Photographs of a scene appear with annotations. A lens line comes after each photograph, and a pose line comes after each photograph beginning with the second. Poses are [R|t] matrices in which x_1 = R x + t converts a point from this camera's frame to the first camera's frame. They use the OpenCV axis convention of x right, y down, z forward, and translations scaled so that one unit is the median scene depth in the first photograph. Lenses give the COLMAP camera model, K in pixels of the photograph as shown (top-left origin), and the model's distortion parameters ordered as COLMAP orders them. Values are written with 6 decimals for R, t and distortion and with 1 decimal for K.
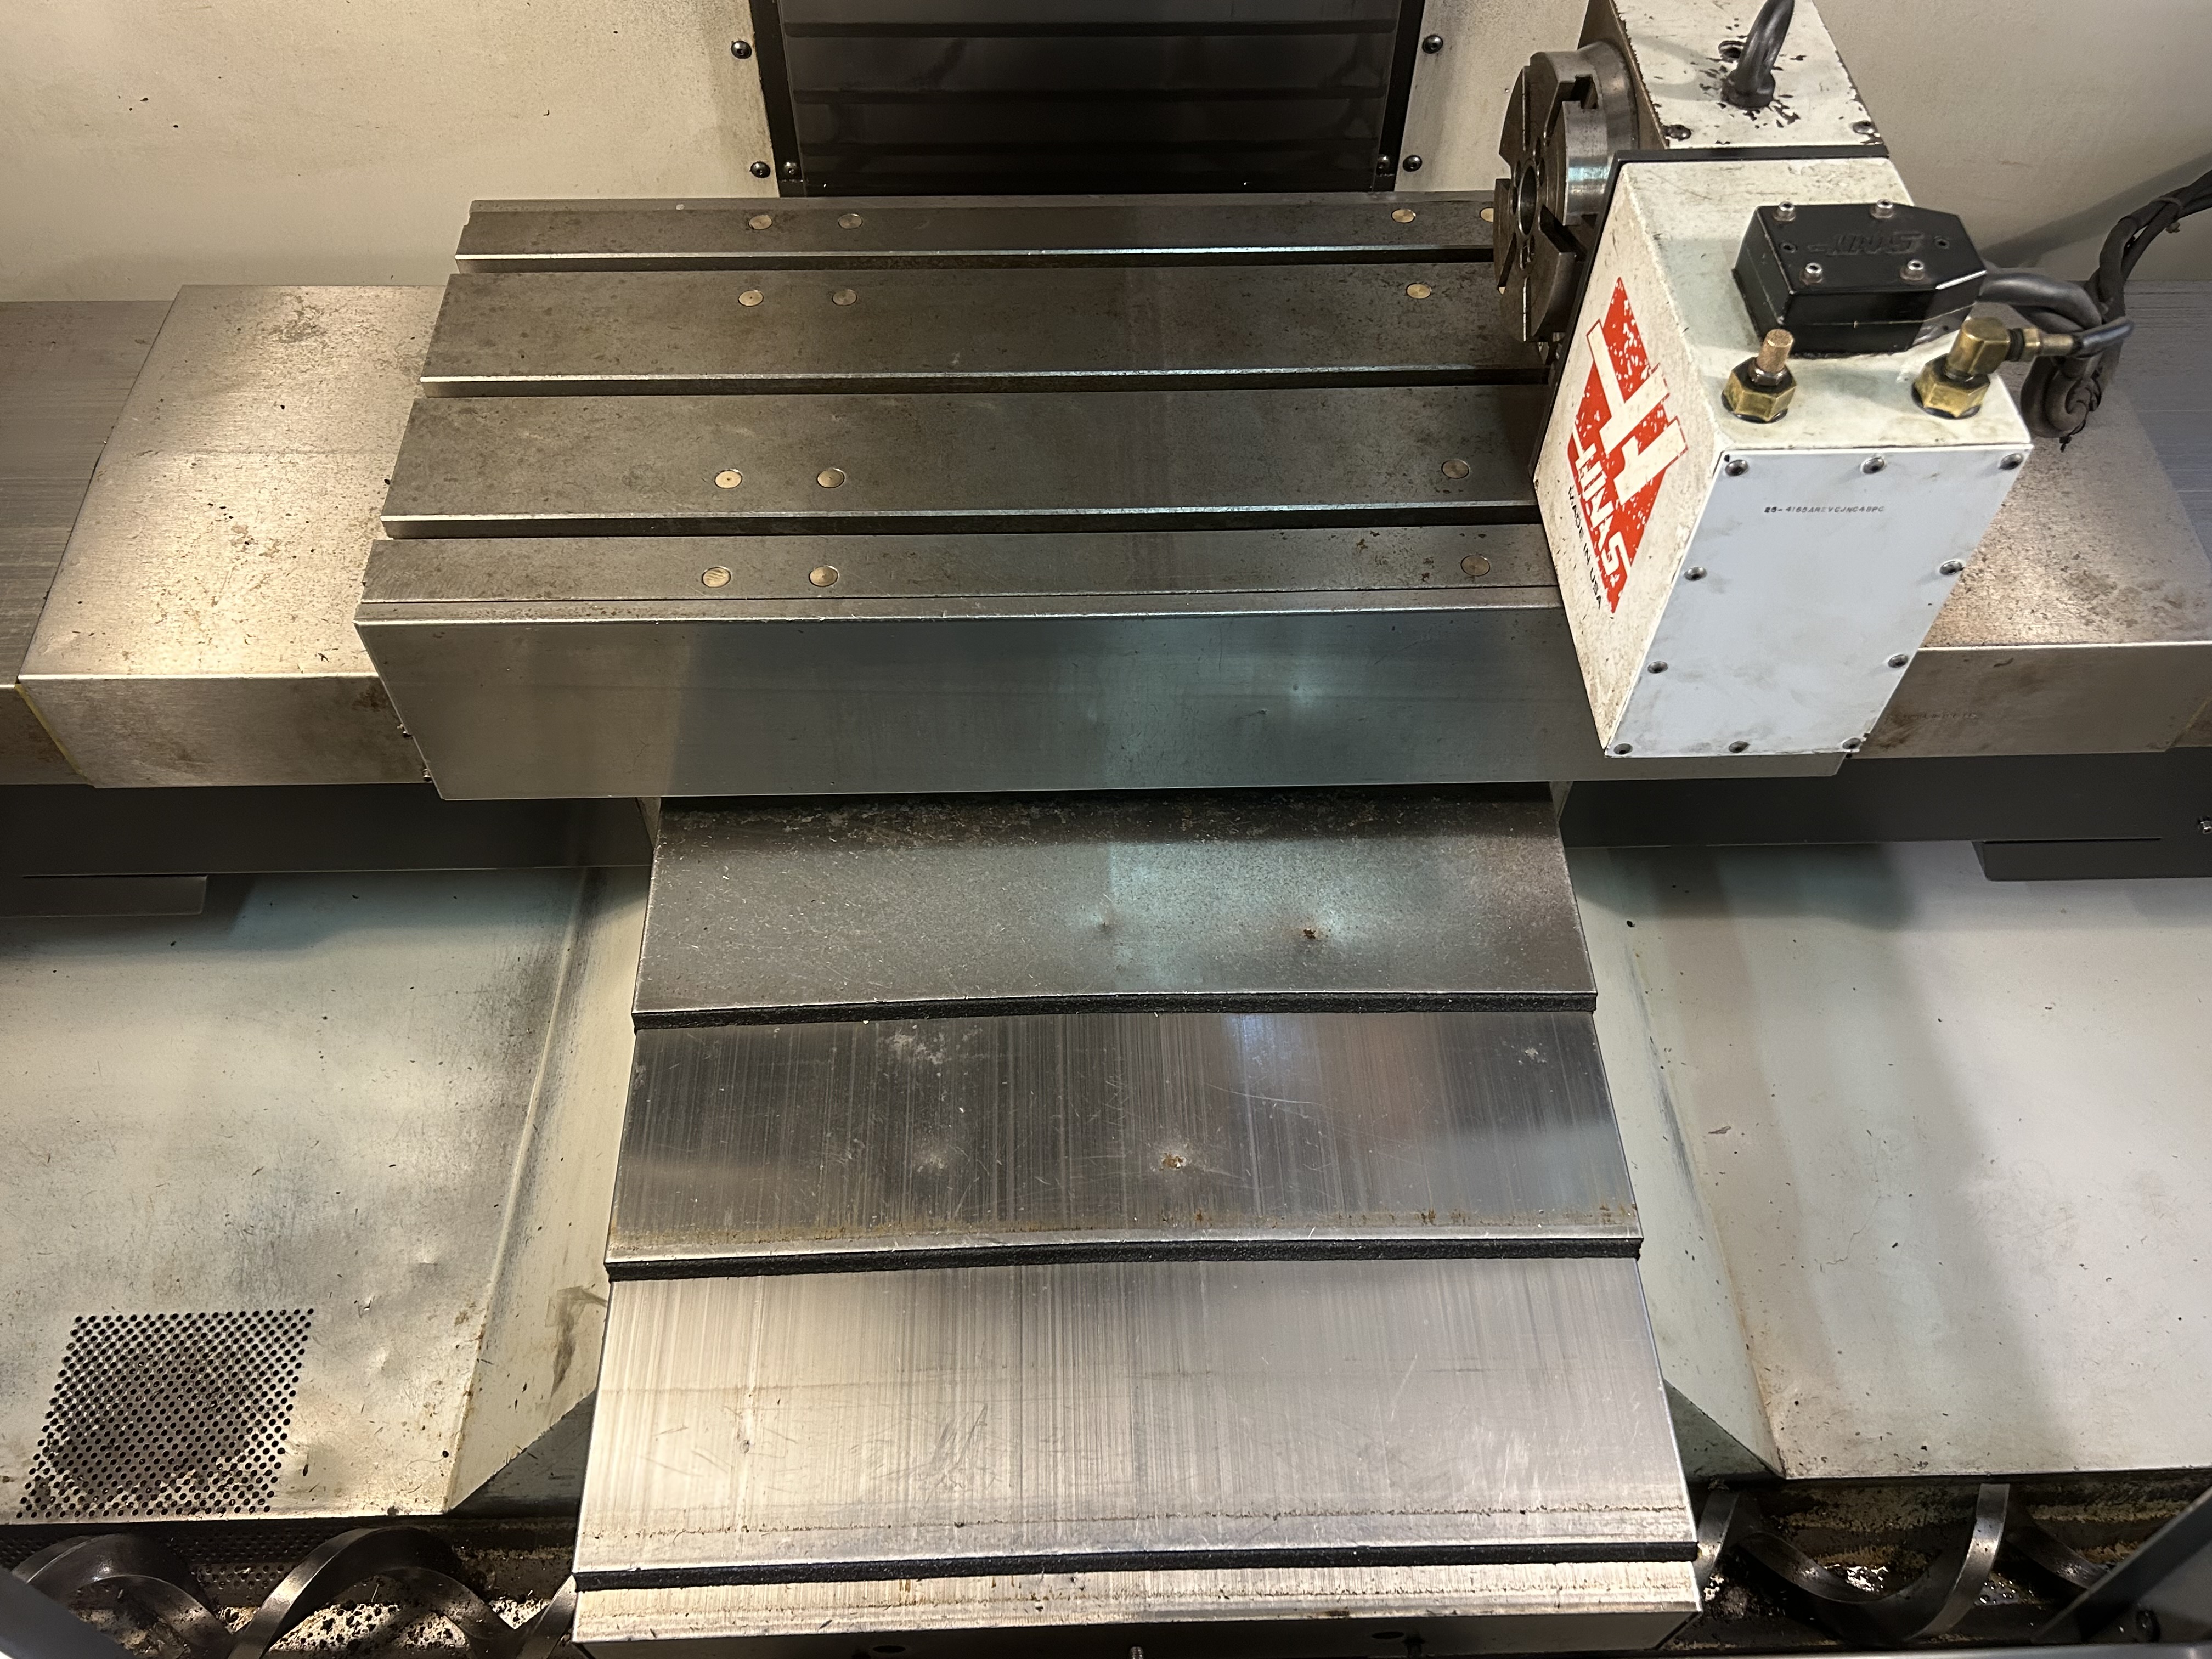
lens RADIAL K [[1782.0, 0, 1098.6], [0, 1782.0, 838.5], [0, 0, 1]] dist [0.055501, -0.073977]
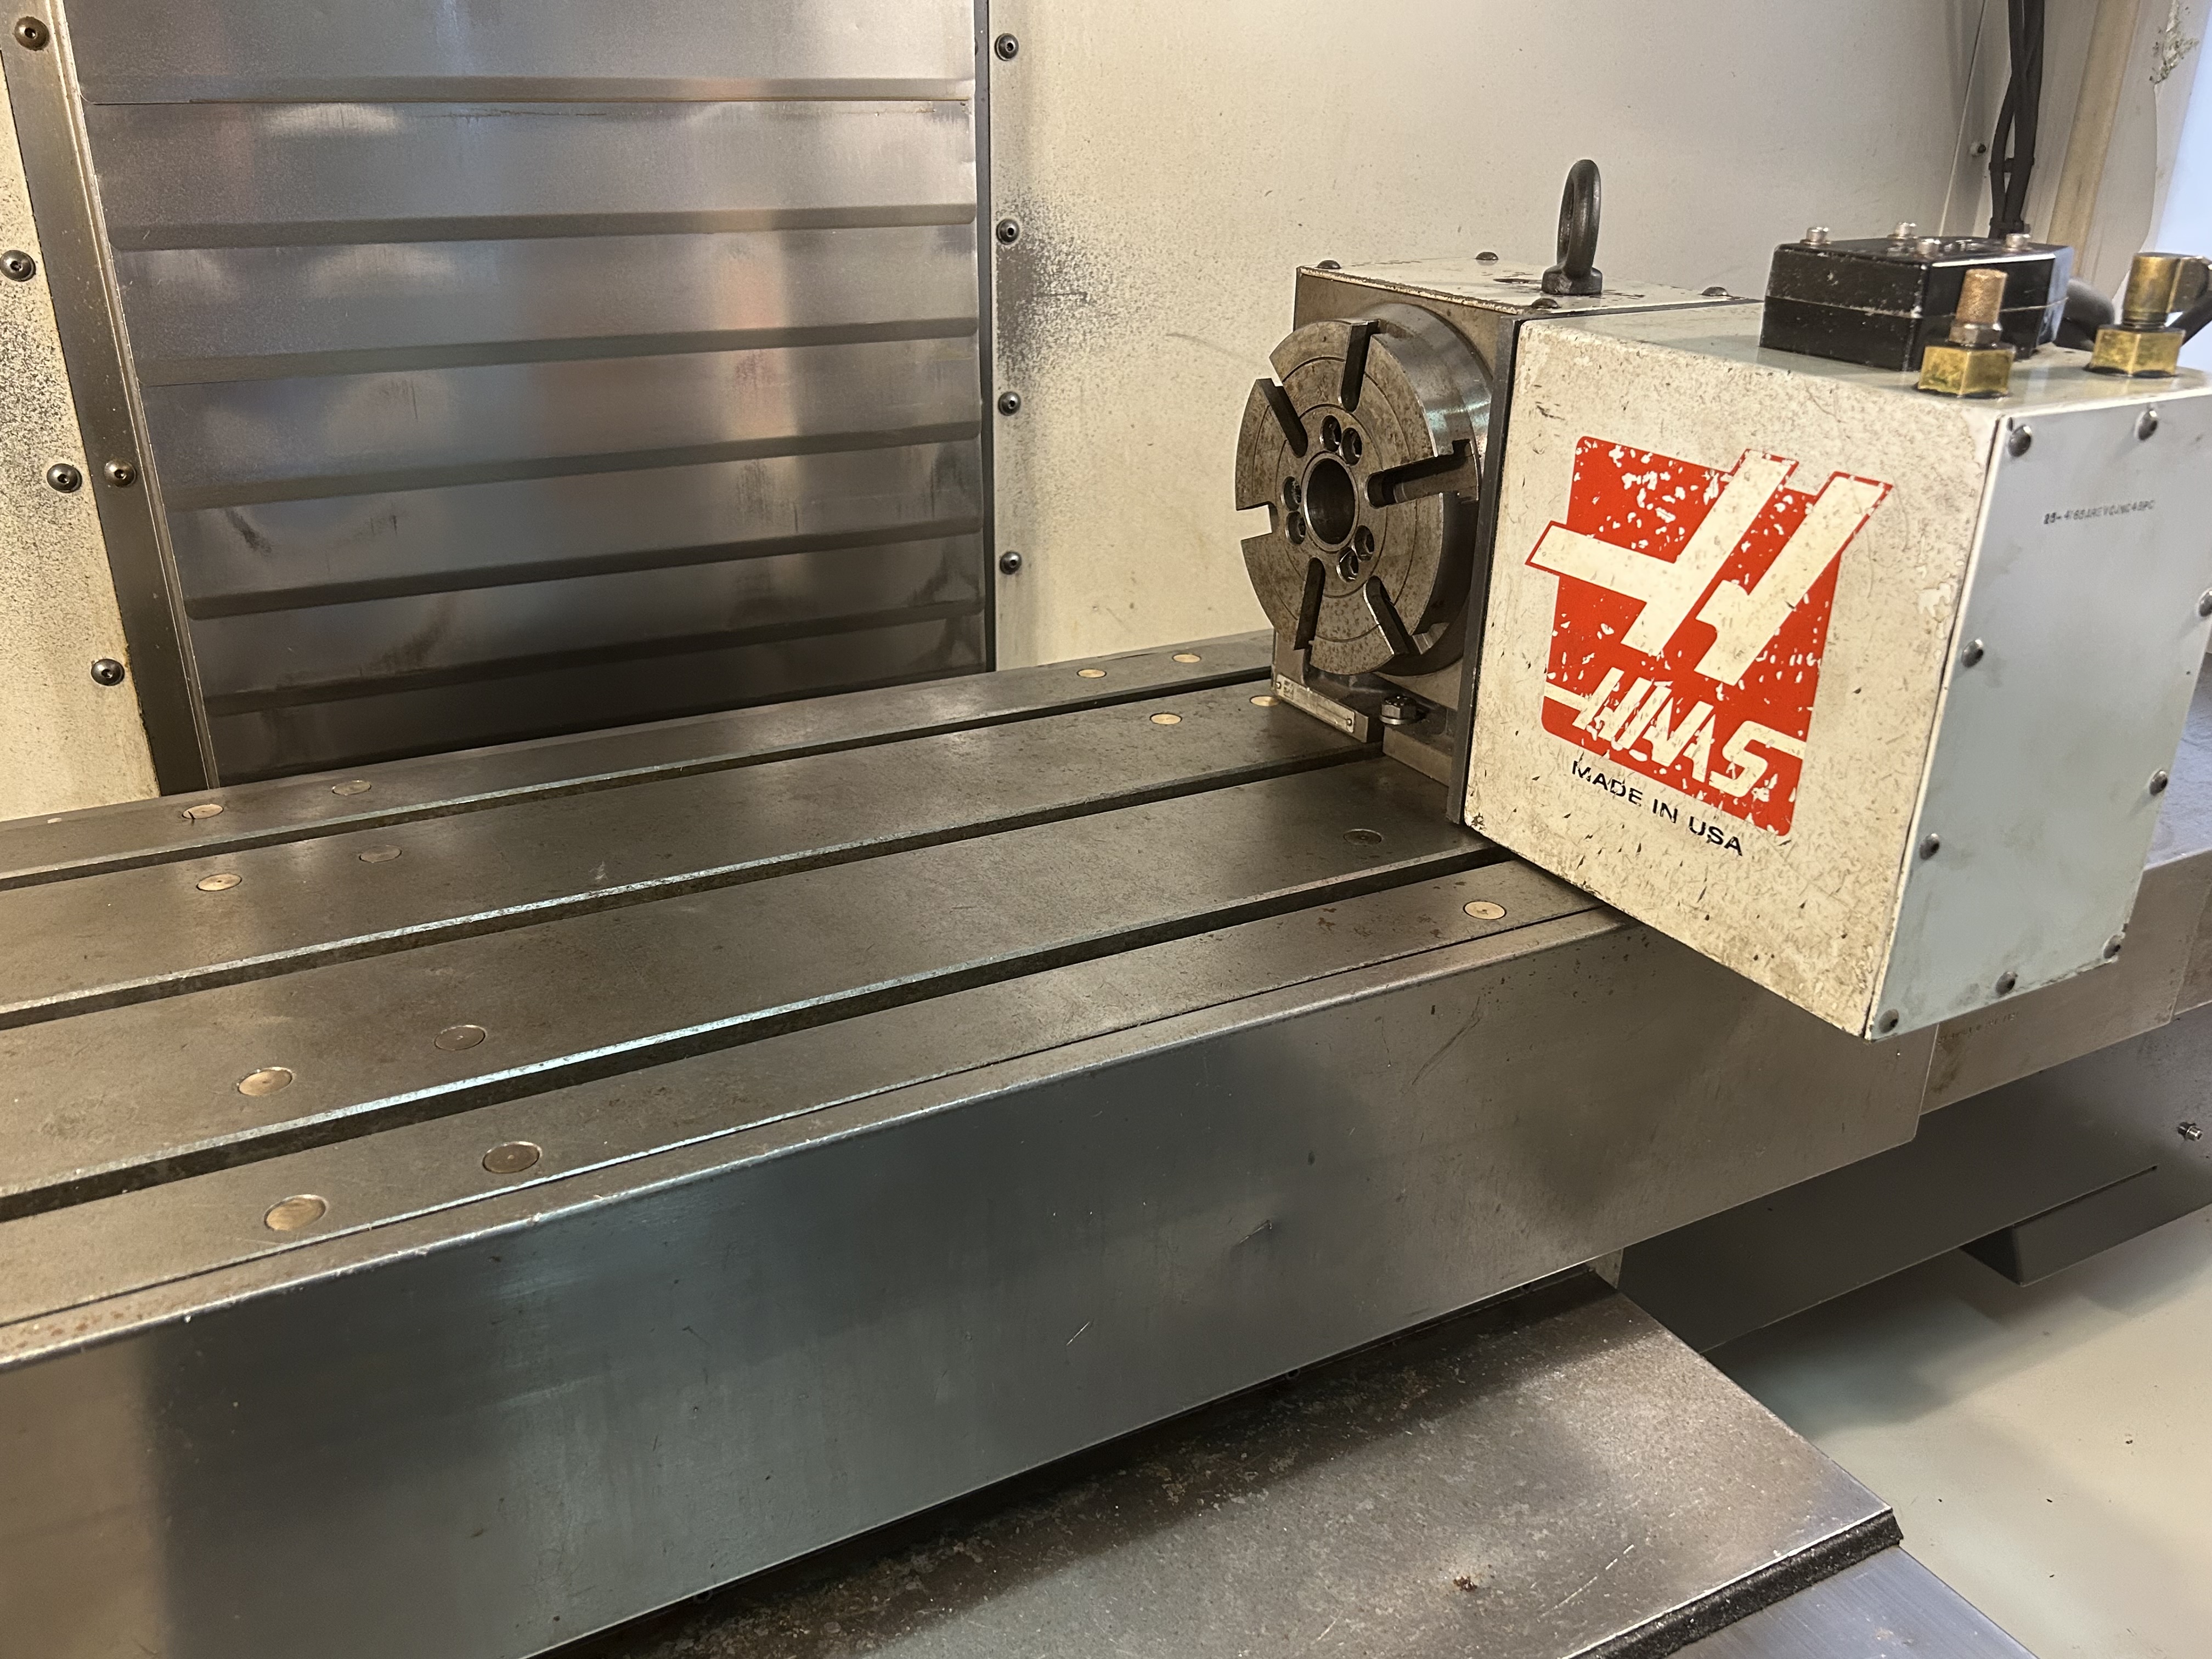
lens RADIAL K [[1782.0, 0, 1099.2], [0, 1782.0, 855.9], [0, 0, 1]] dist [0.055501, -0.073977]
pose [[0.892341, -0.182528, 0.412809, -0.191641], [0.362969, 0.833825, -0.415921, 0.058280], [-0.268293, 0.520980, 0.810308, 0.454139]]
